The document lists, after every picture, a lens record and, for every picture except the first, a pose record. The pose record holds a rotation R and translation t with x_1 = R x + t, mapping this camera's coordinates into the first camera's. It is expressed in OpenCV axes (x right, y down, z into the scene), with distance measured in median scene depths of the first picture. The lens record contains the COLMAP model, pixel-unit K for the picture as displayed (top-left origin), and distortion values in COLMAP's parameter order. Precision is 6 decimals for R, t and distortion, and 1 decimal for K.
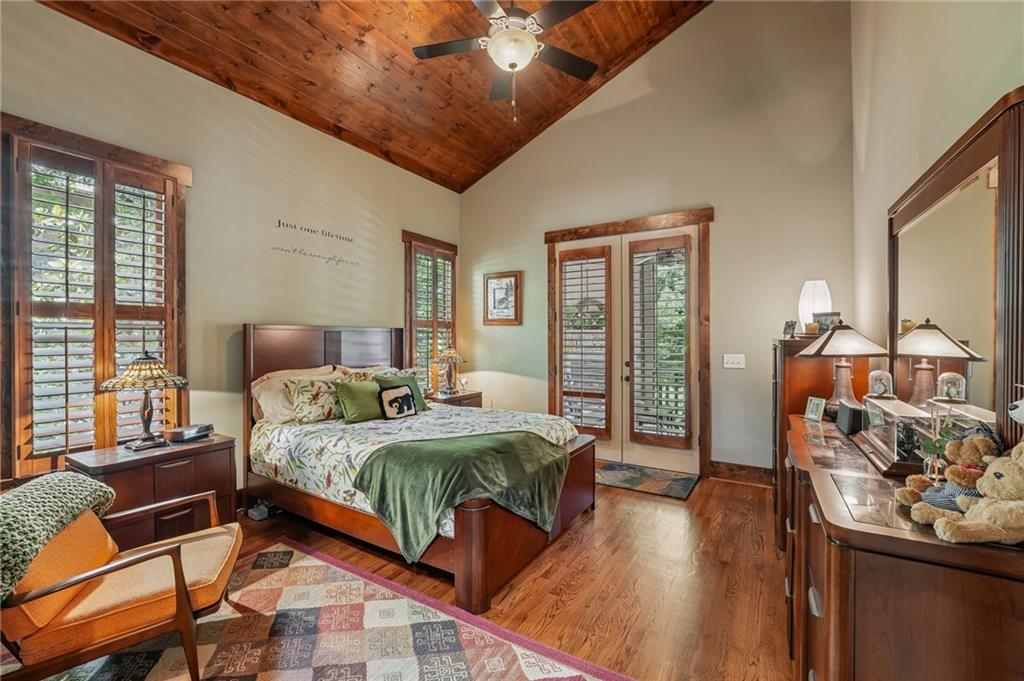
lens RADIAL K [[424.0, 0, 509.3], [0, 424.0, 340.1], [0, 0, 1]] dist [-0.018238, 0.002009]
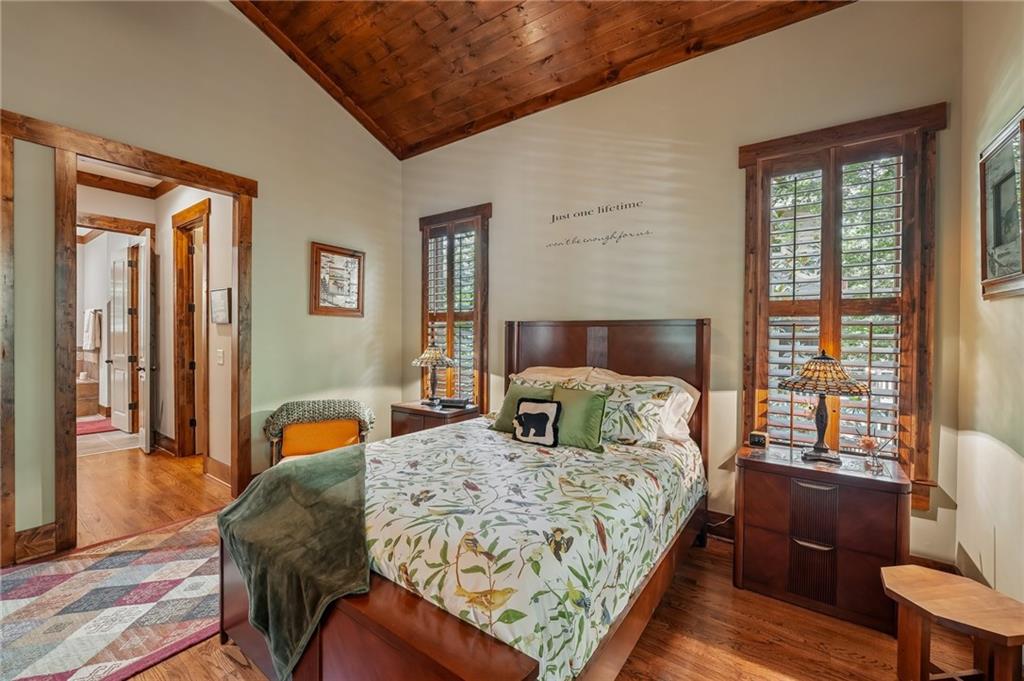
lens RADIAL K [[424.0, 0, 509.7], [0, 424.0, 338.7], [0, 0, 1]] dist [-0.018238, 0.002009]
pose [[-0.062694, 0.020132, -0.997830, 0.411695], [-0.005295, 0.999776, 0.020504, -0.012064], [0.998019, 0.006569, -0.062574, 0.856531]]
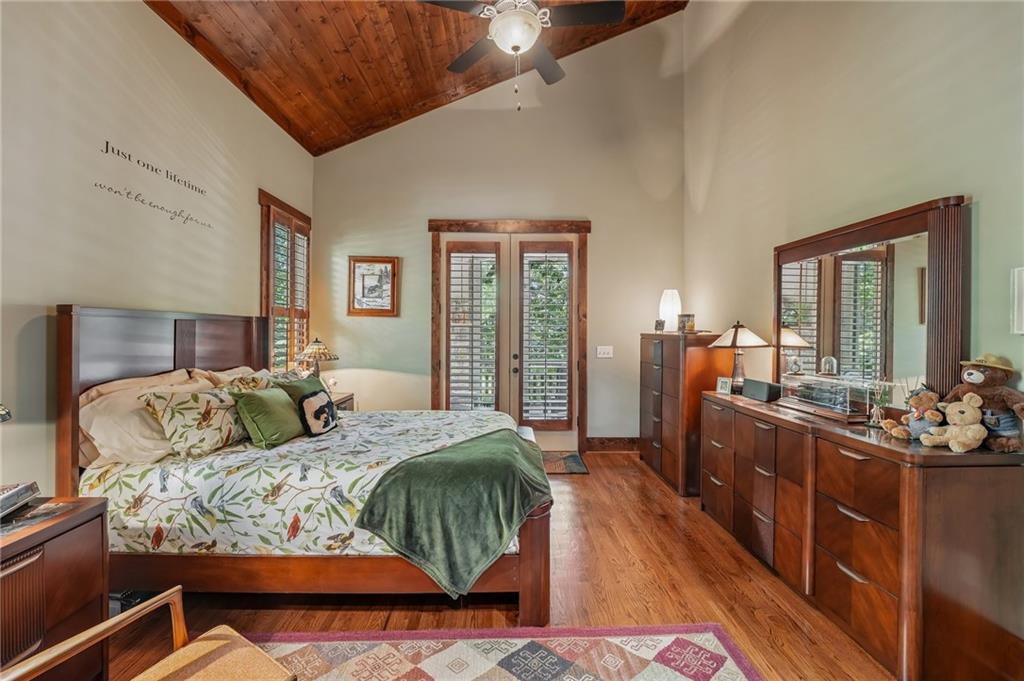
lens RADIAL K [[424.0, 0, 516.7], [0, 424.0, 333.0], [0, 0, 1]] dist [-0.018238, 0.002009]
pose [[0.836657, 0.004804, 0.547706, -0.329612], [-0.005219, 0.999986, -0.000799, -0.001641], [-0.547702, -0.002190, 0.836670, 0.126190]]
